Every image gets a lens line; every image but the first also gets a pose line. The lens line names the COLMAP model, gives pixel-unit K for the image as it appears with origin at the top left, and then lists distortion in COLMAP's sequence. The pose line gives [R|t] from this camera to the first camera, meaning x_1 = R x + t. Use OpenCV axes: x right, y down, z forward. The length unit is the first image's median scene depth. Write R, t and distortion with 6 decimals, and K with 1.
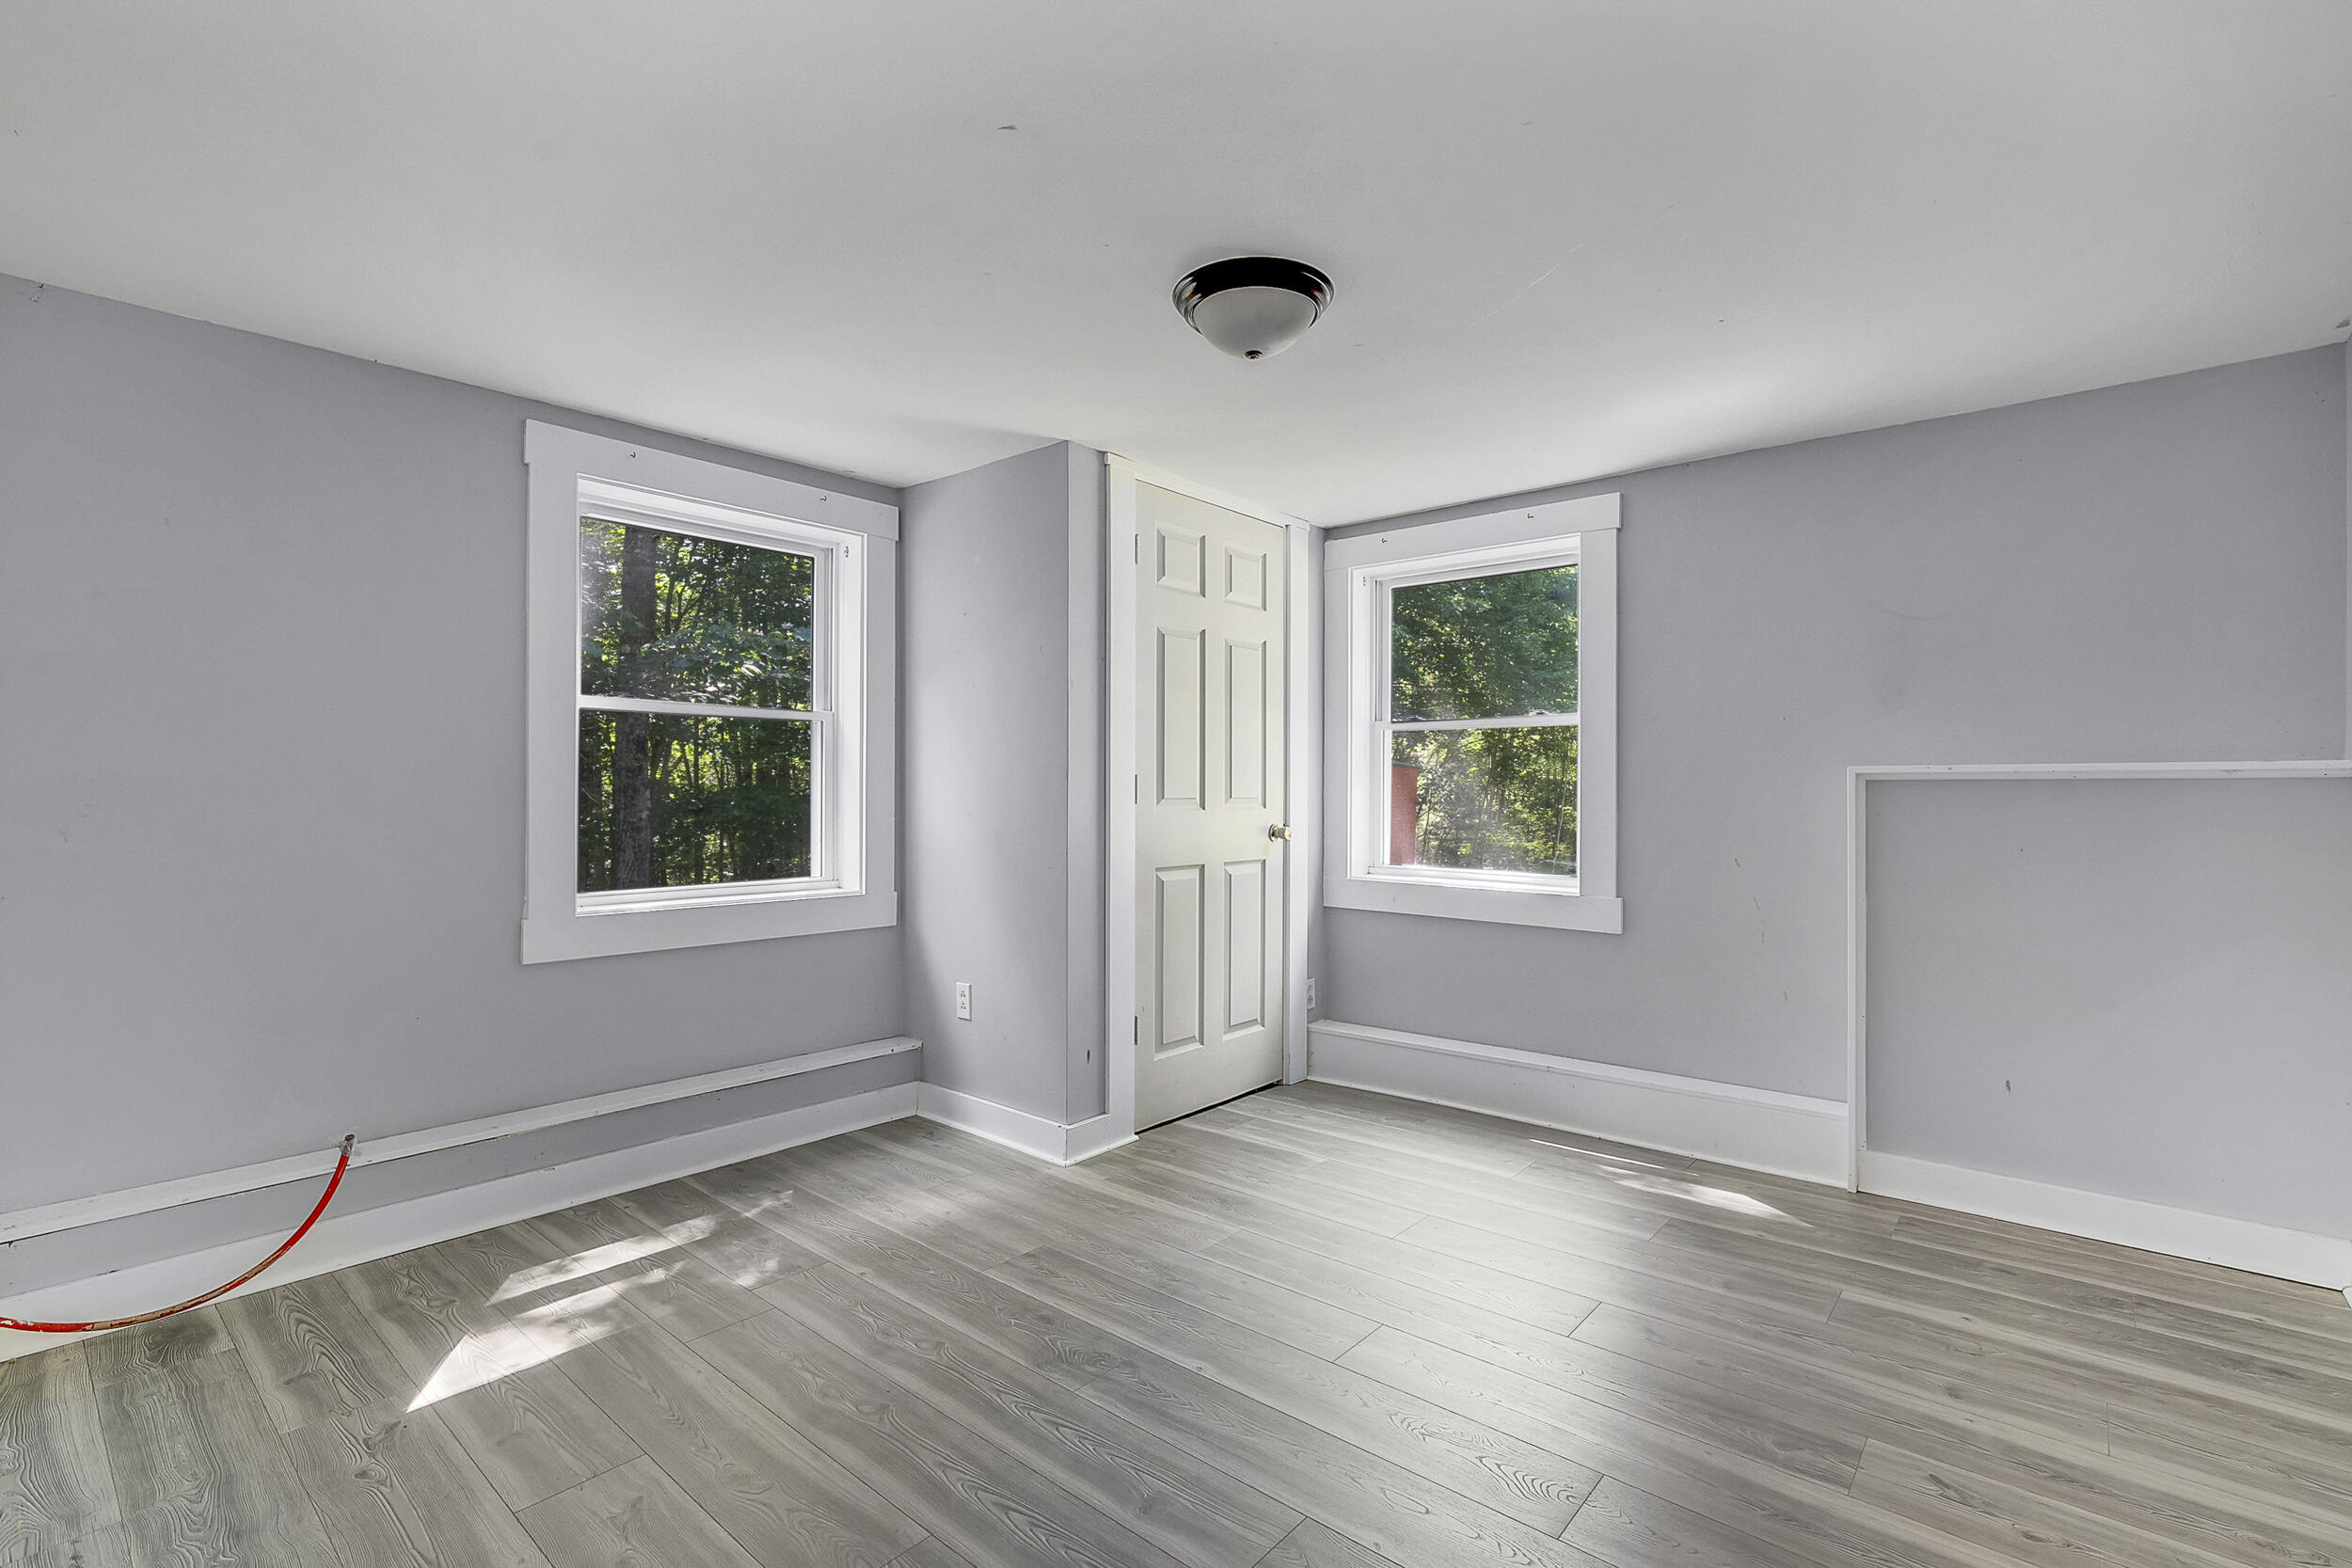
lens RADIAL K [[1071.8, 0, 1166.9], [0, 1071.8, 776.3], [0, 0, 1]] dist [-0.003748, -0.000311]
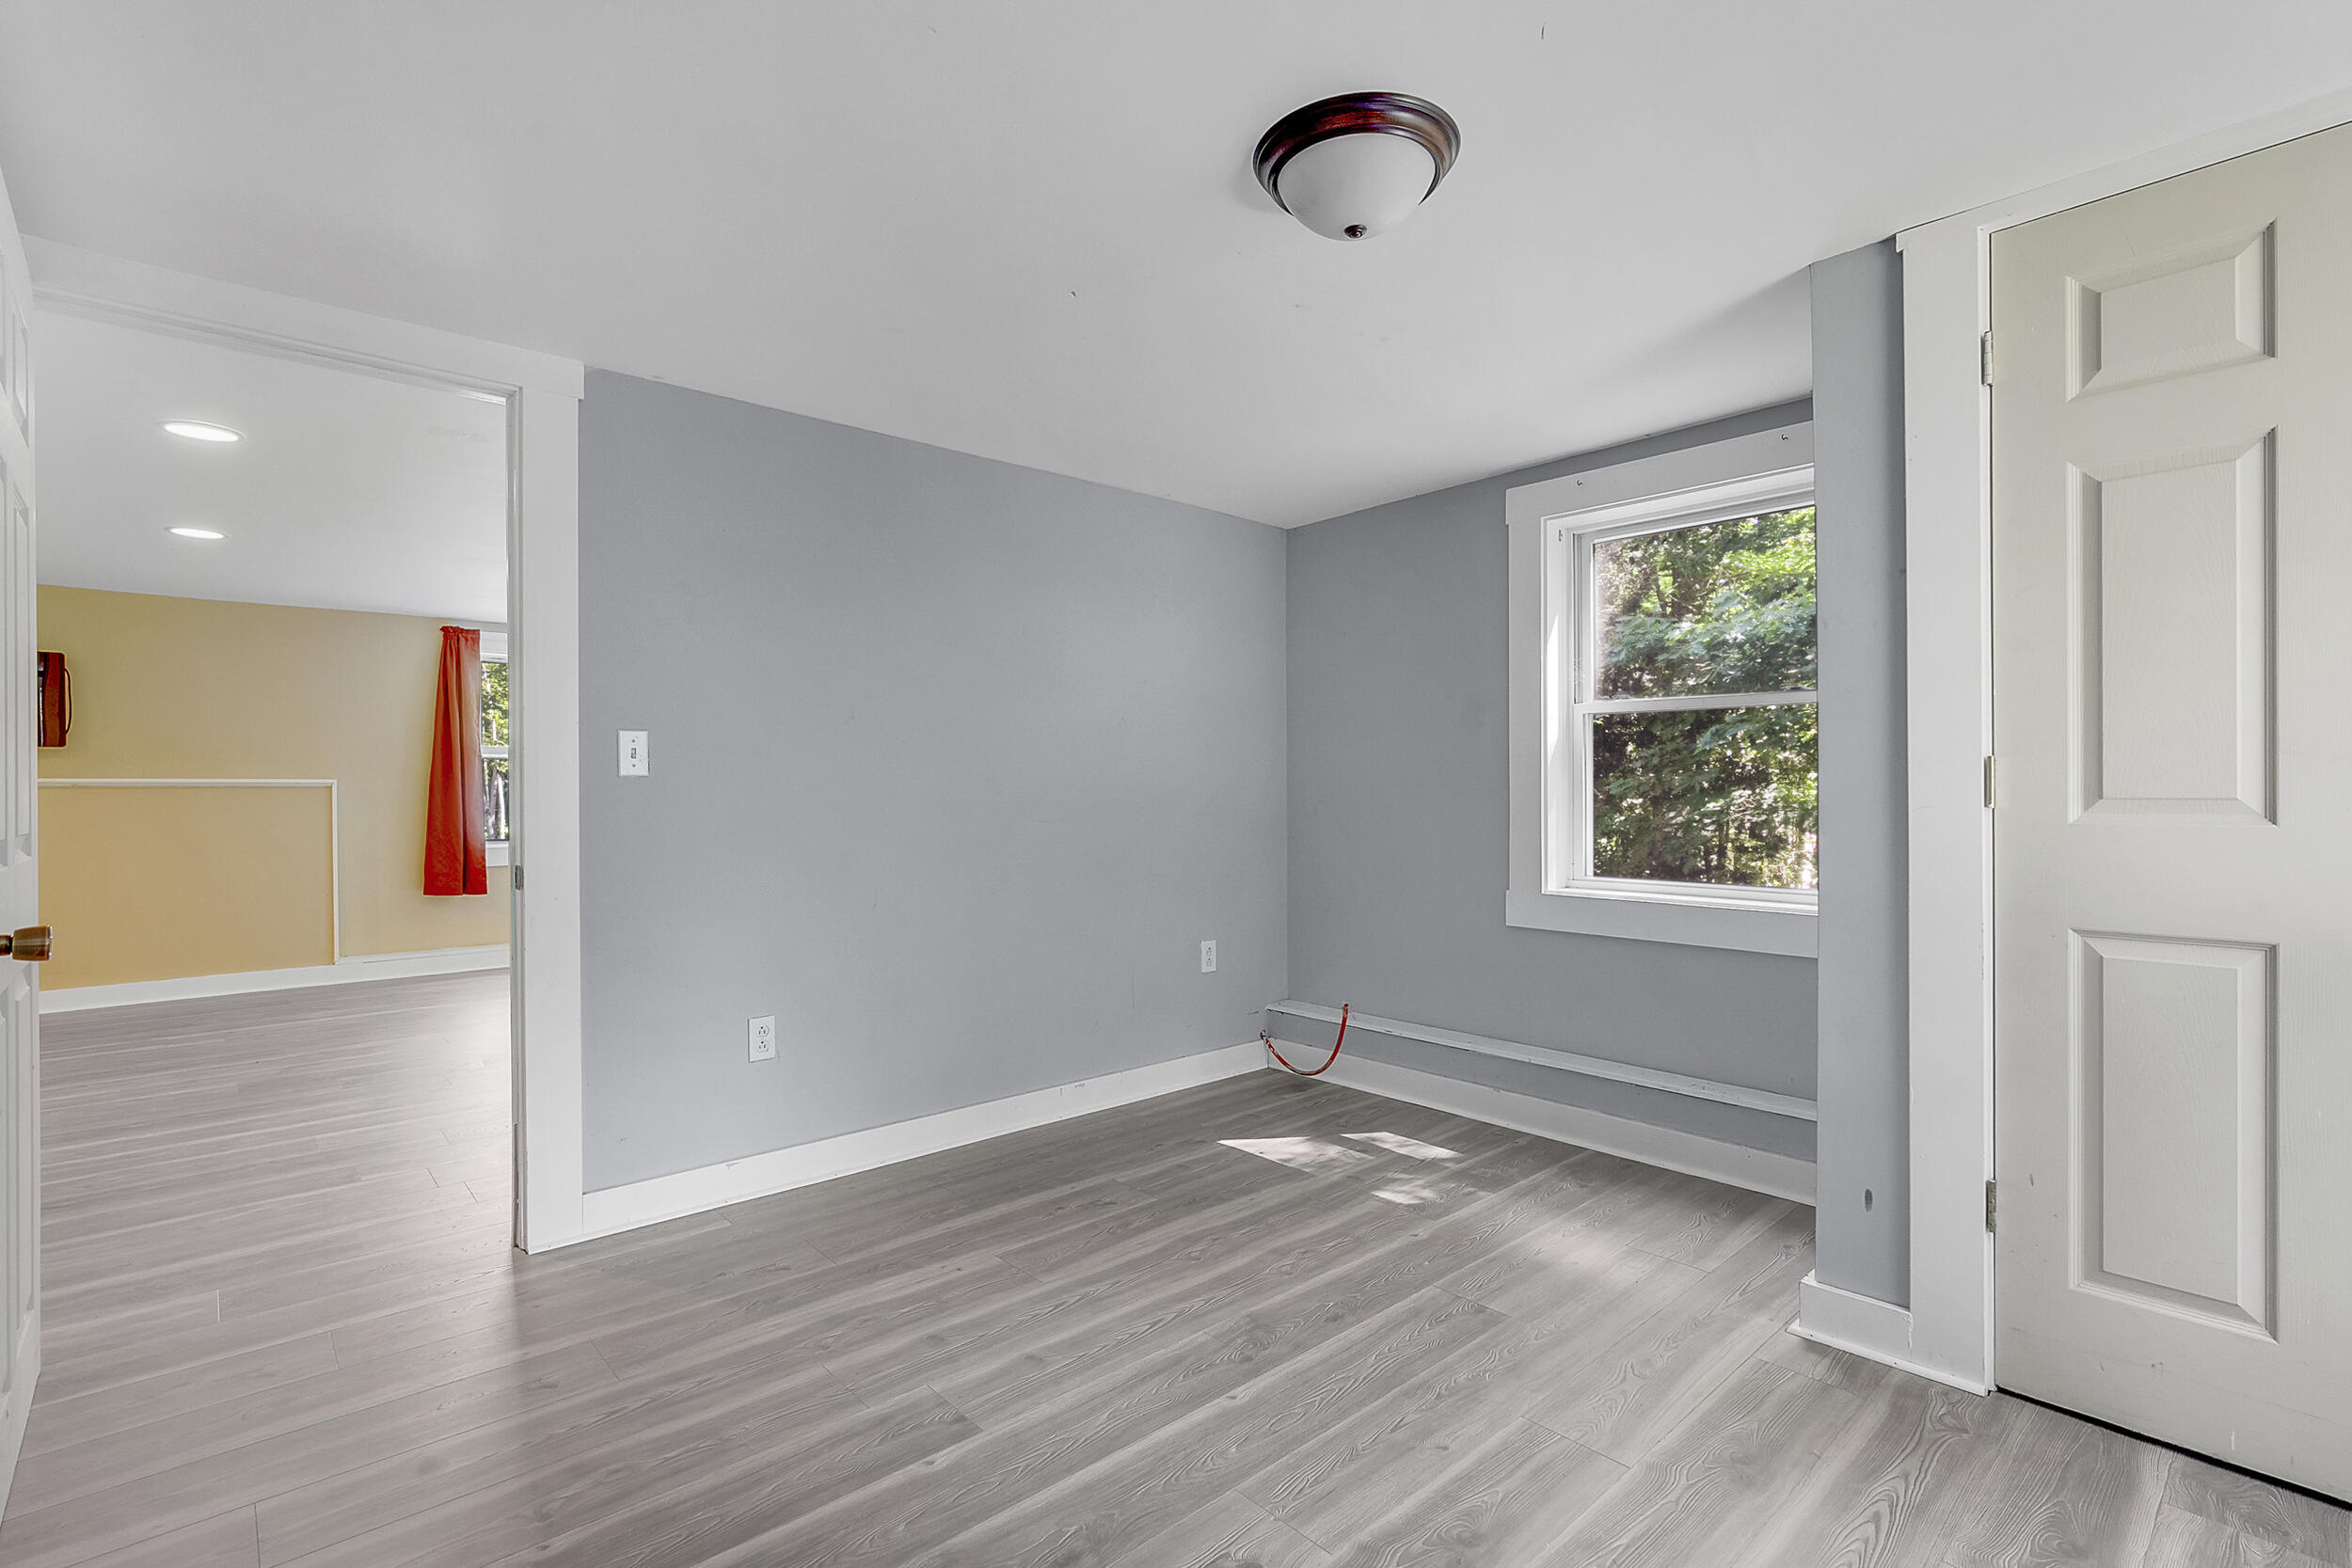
lens RADIAL K [[1071.8, 0, 1168.2], [0, 1071.8, 796.4], [0, 0, 1]] dist [-0.003748, -0.000311]
pose [[-0.123129, 0.004777, -0.992379, 0.744348], [0.017848, 0.999837, 0.002598, 0.013834], [0.992230, -0.017392, -0.123194, 0.816396]]
